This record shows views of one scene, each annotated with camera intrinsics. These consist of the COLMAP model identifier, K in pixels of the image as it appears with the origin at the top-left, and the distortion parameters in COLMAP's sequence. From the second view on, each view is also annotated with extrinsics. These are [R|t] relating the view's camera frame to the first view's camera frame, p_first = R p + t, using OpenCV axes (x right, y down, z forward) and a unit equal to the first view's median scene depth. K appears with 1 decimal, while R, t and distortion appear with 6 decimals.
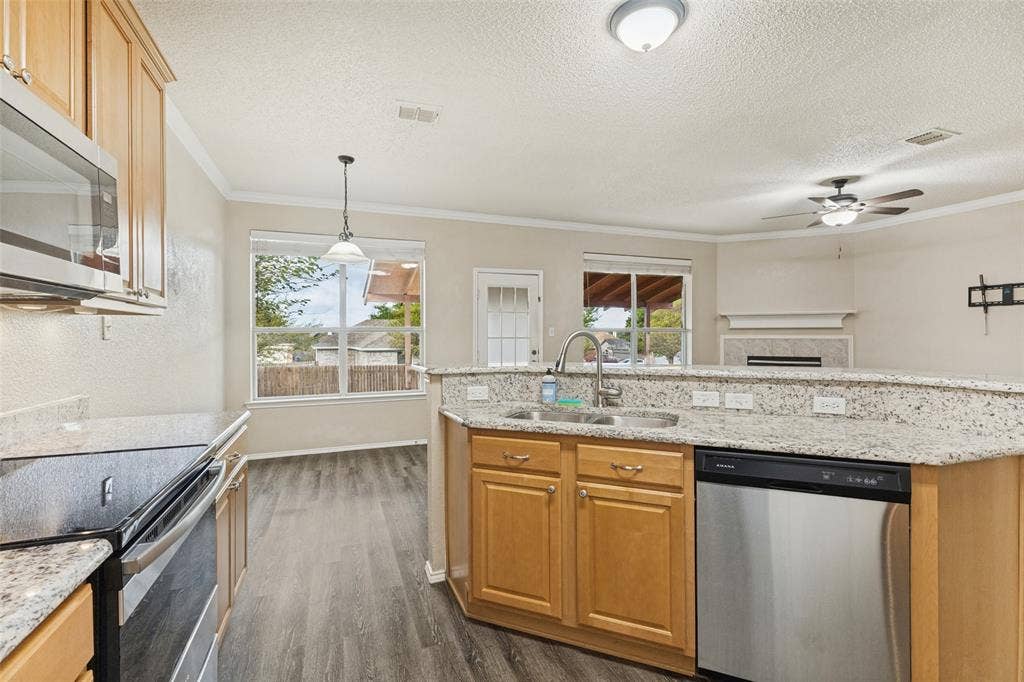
lens RADIAL K [[471.4, 0, 510.0], [0, 471.4, 338.9], [0, 0, 1]] dist [0.013577, -0.001498]
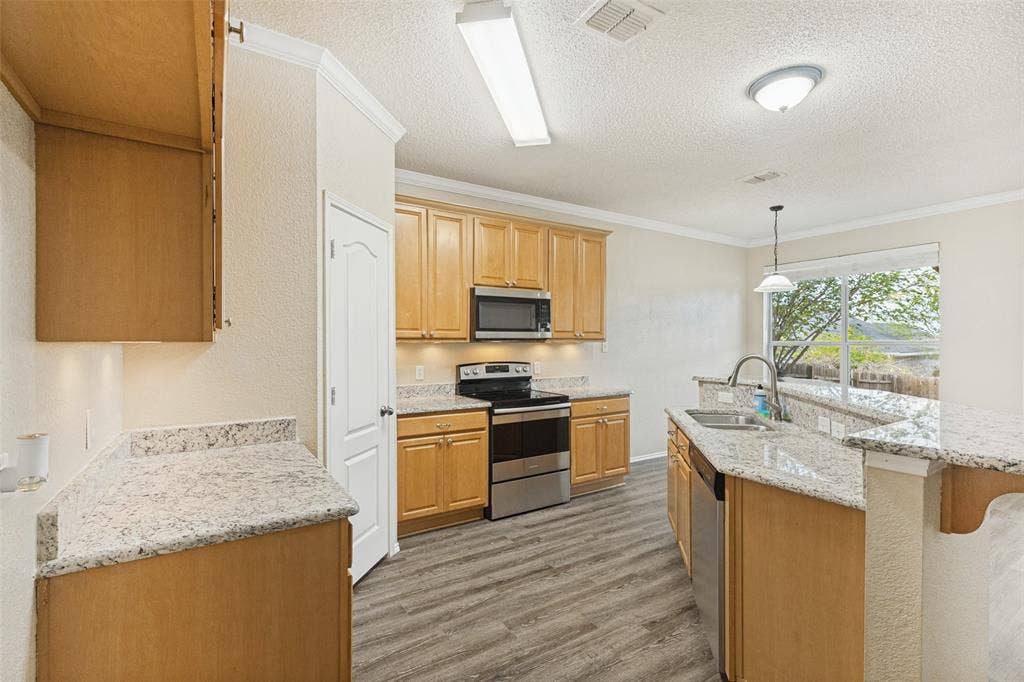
lens RADIAL K [[471.4, 0, 513.2], [0, 471.4, 340.5], [0, 0, 1]] dist [0.013577, -0.001498]
pose [[0.211290, 0.001366, -0.977422, 0.538400], [-0.006957, 0.999976, -0.000107, -0.021130], [0.977399, 0.006823, 0.211294, 0.050237]]
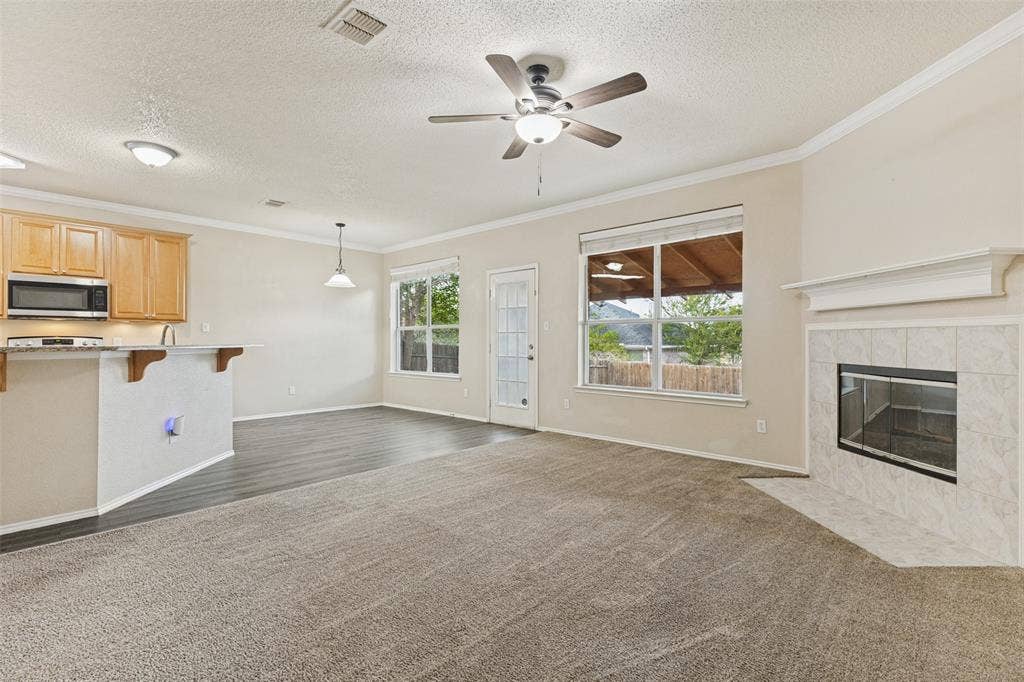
lens RADIAL K [[471.4, 0, 511.5], [0, 471.4, 340.3], [0, 0, 1]] dist [0.013577, -0.001498]
pose [[0.448616, 0.002445, -0.893721, 1.058817], [-0.006482, 0.999979, -0.000518, 0.018255], [0.893701, 0.006026, 0.448622, 0.592781]]
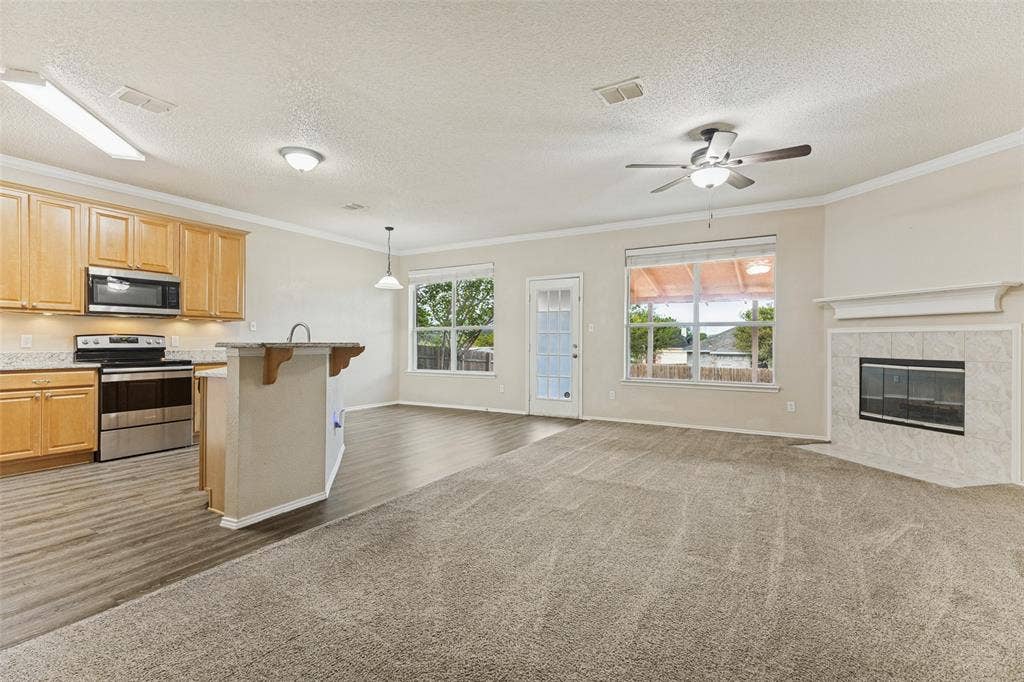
lens RADIAL K [[471.4, 0, 511.0], [0, 471.4, 341.3], [0, 0, 1]] dist [0.013577, -0.001498]
pose [[0.629592, 0.003238, -0.776919, 0.954521], [-0.009295, 0.999951, -0.003365, 0.025769], [0.776870, 0.009340, 0.629591, 0.196317]]
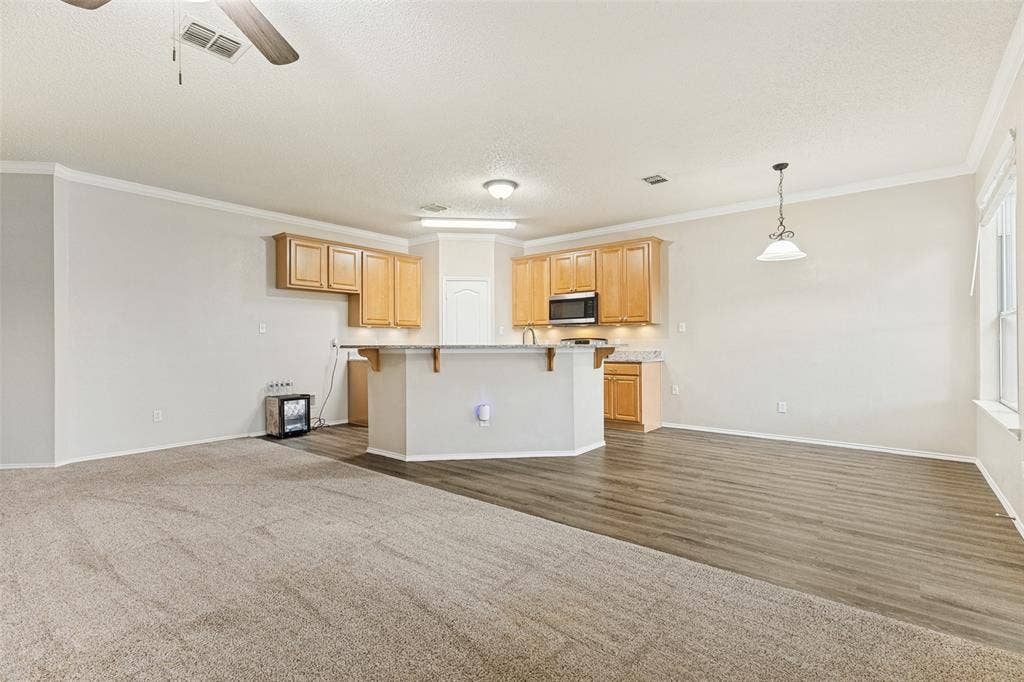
lens RADIAL K [[471.4, 0, 511.9], [0, 471.4, 335.9], [0, 0, 1]] dist [0.013577, -0.001498]
pose [[-0.867085, -0.000600, -0.498159, 0.568107], [0.004780, 0.999943, -0.009526, 0.020466], [0.498136, -0.010641, -0.867033, 1.232896]]
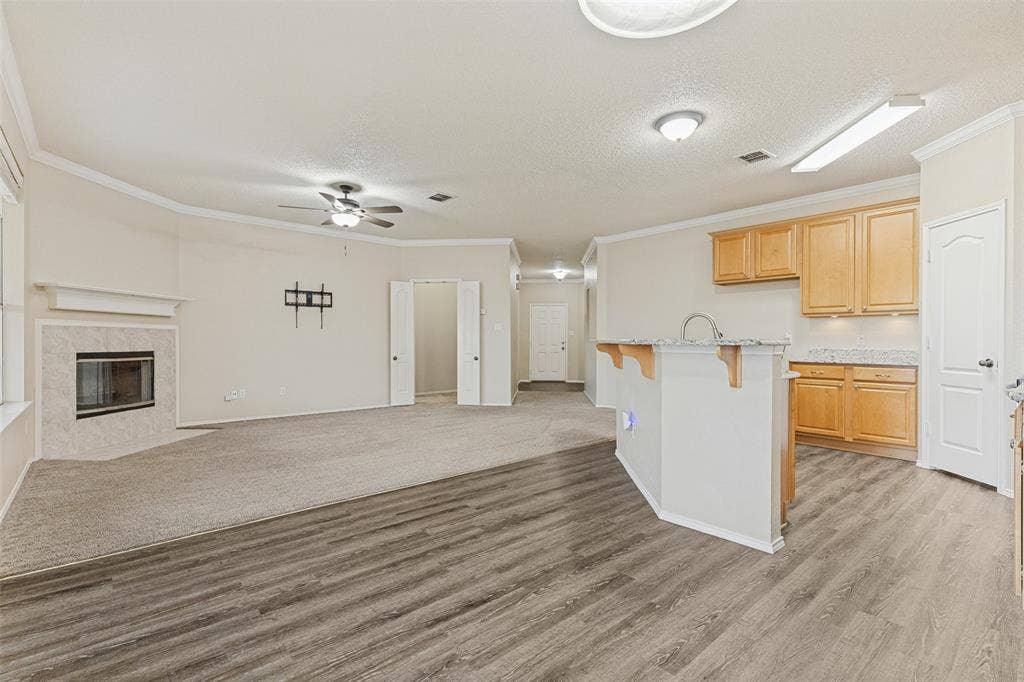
lens RADIAL K [[471.4, 0, 514.1], [0, 471.4, 339.7], [0, 0, 1]] dist [0.013577, -0.001498]
pose [[-0.354030, 0.003708, 0.935227, -0.425122], [0.003587, 0.999990, -0.002607, 0.029205], [-0.935227, 0.002432, -0.354040, 0.879212]]
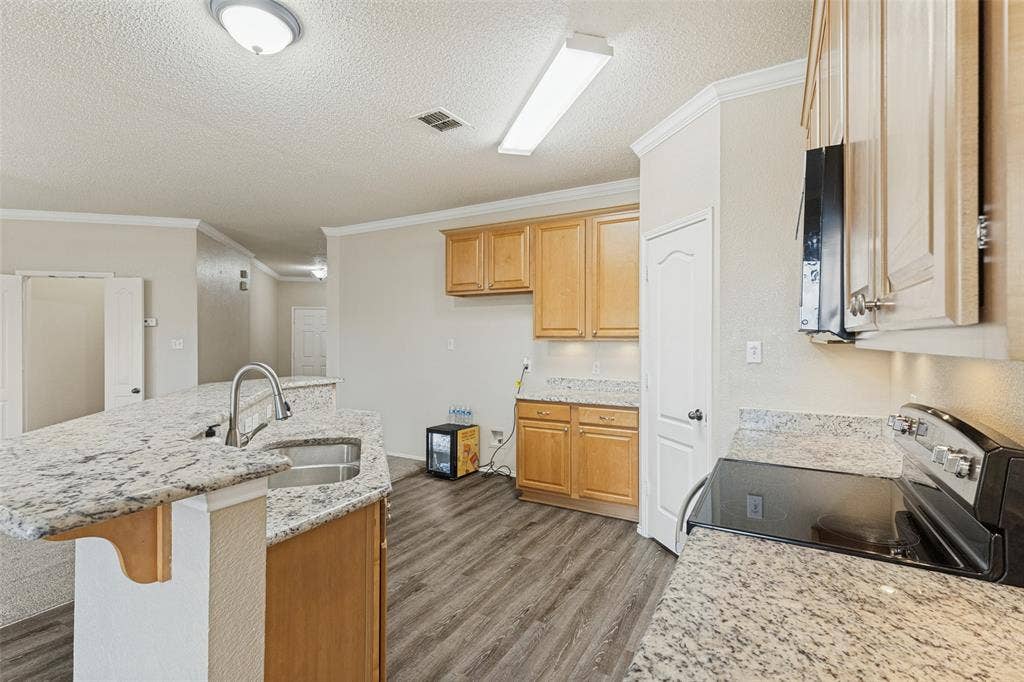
lens RADIAL K [[471.4, 0, 511.8], [0, 471.4, 337.5], [0, 0, 1]] dist [0.013577, -0.001498]
pose [[-0.641881, 0.004297, 0.766792, -0.302220], [0.006505, 0.999979, -0.000158, -0.024298], [-0.766777, 0.004887, -0.641895, 0.509747]]
